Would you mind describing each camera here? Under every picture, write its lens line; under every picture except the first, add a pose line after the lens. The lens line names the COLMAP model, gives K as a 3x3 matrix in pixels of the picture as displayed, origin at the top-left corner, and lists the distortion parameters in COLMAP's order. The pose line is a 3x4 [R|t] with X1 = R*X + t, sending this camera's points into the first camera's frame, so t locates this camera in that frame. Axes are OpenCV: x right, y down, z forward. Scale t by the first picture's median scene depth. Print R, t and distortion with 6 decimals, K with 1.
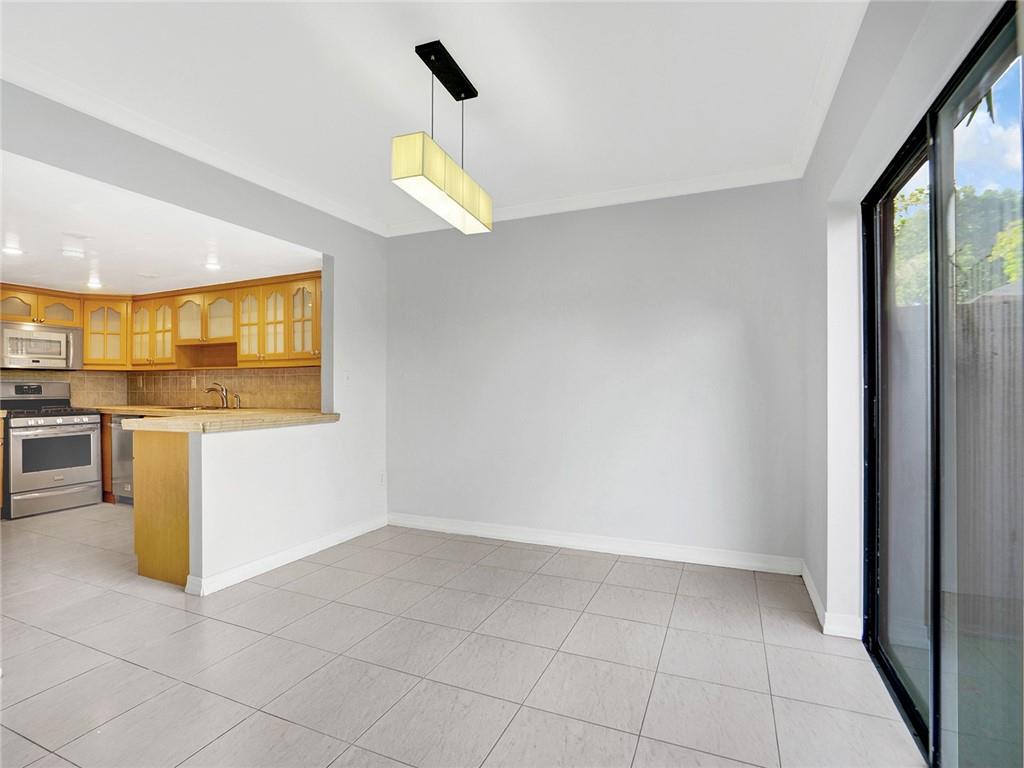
lens RADIAL K [[499.6, 0, 489.8], [0, 499.6, 386.7], [0, 0, 1]] dist [0.001073, 0.000087]
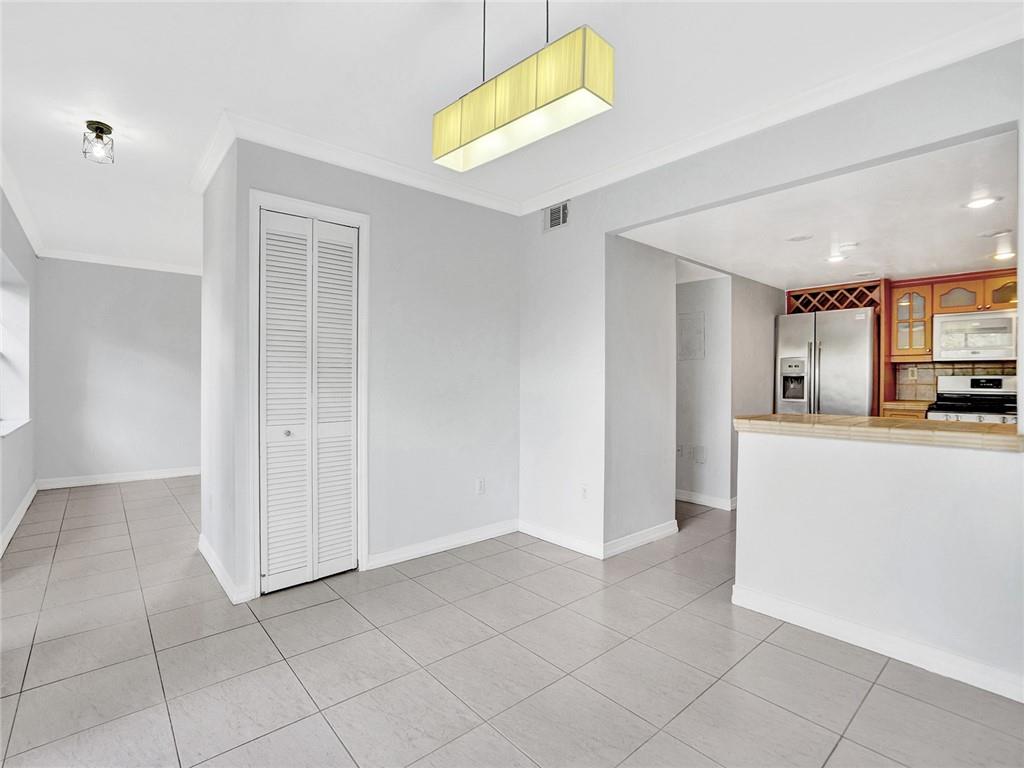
lens RADIAL K [[486.7, 0, 512.0], [0, 486.7, 384.0], [0, 0, 1]] dist [-0.067272, 0.029474]
pose [[-0.405418, 0.006778, -0.914106, 0.228270], [0.000117, 0.999973, 0.007363, 0.000322], [0.914131, 0.002878, -0.405408, 0.546031]]
